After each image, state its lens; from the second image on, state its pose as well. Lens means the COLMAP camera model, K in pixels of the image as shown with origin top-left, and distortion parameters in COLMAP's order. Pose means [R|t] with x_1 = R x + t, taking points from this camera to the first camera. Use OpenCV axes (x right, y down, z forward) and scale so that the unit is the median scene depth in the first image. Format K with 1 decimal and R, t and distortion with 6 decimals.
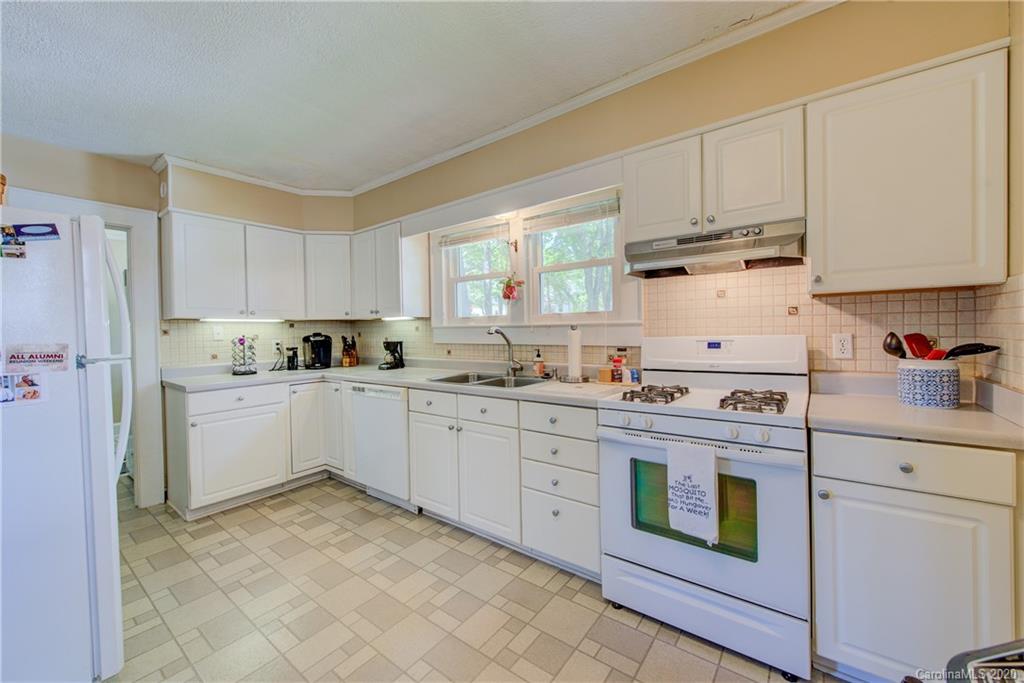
lens RADIAL K [[400.2, 0, 525.2], [0, 400.2, 334.2], [0, 0, 1]] dist [-0.002331, -0.000341]
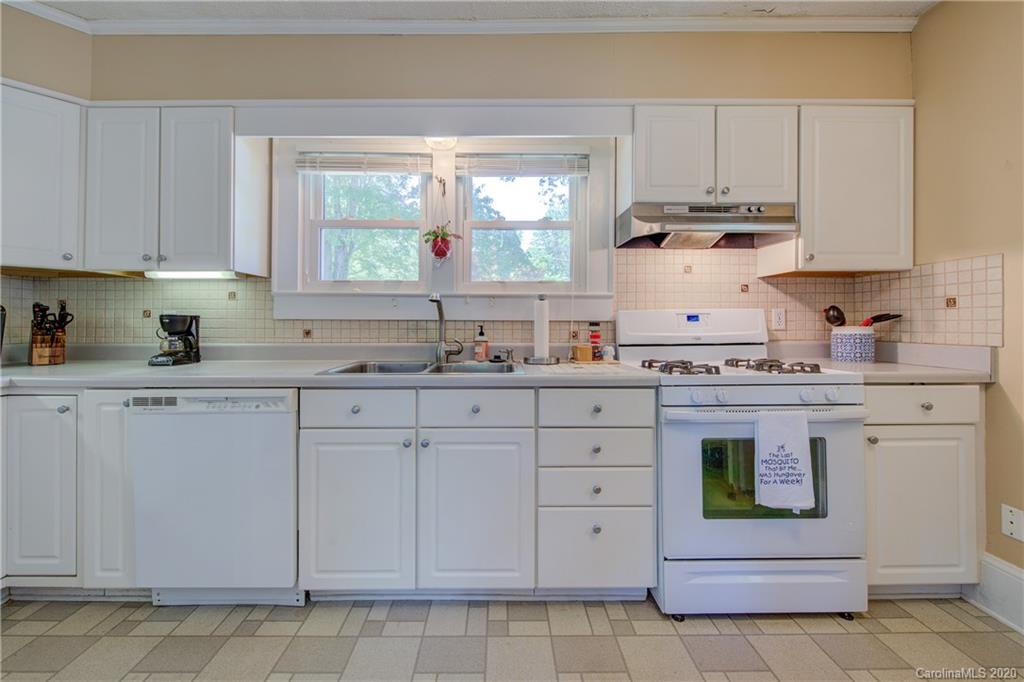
lens RADIAL K [[410.5, 0, 510.8], [0, 410.5, 320.0], [0, 0, 1]] dist [-0.001650, -0.000381]
pose [[0.802379, 0.021749, 0.596419, -0.423391], [-0.006985, 0.999610, -0.027055, 0.051735], [-0.596774, 0.017542, 0.802217, 0.359202]]
